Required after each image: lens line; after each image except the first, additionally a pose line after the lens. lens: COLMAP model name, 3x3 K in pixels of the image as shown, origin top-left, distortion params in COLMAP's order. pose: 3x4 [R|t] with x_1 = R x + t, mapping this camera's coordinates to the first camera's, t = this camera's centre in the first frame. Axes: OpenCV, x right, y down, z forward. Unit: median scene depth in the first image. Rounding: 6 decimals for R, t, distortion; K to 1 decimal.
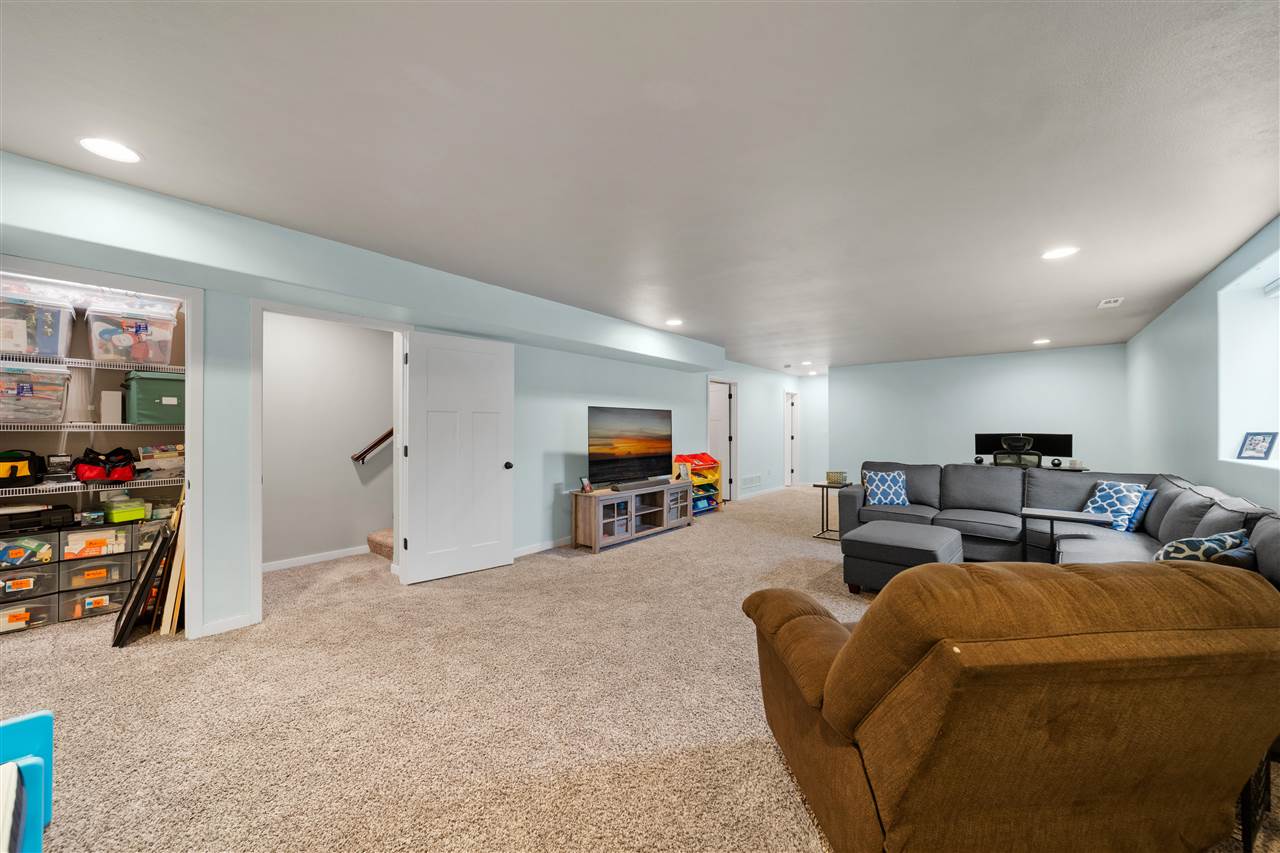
lens RADIAL K [[457.2, 0, 632.1], [0, 457.2, 425.5], [0, 0, 1]] dist [-0.002085, -0.000197]
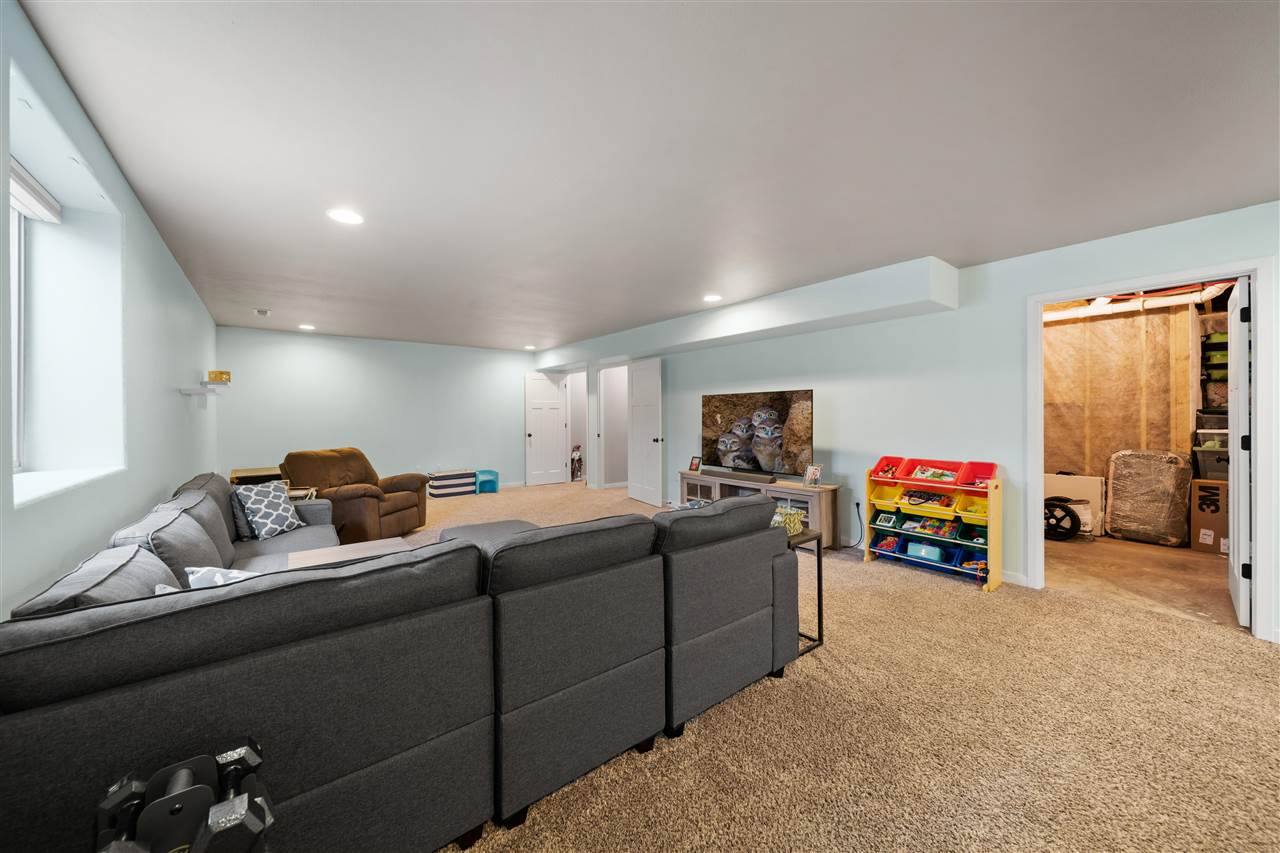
lens RADIAL K [[457.2, 0, 632.1], [0, 457.2, 425.5], [0, 0, 1]] dist [-0.002085, -0.000197]
pose [[-0.204916, 0.012111, -0.978705, 1.004046], [0.004165, 0.999925, 0.011502, 0.017403], [0.978771, -0.001719, -0.204951, 1.022801]]
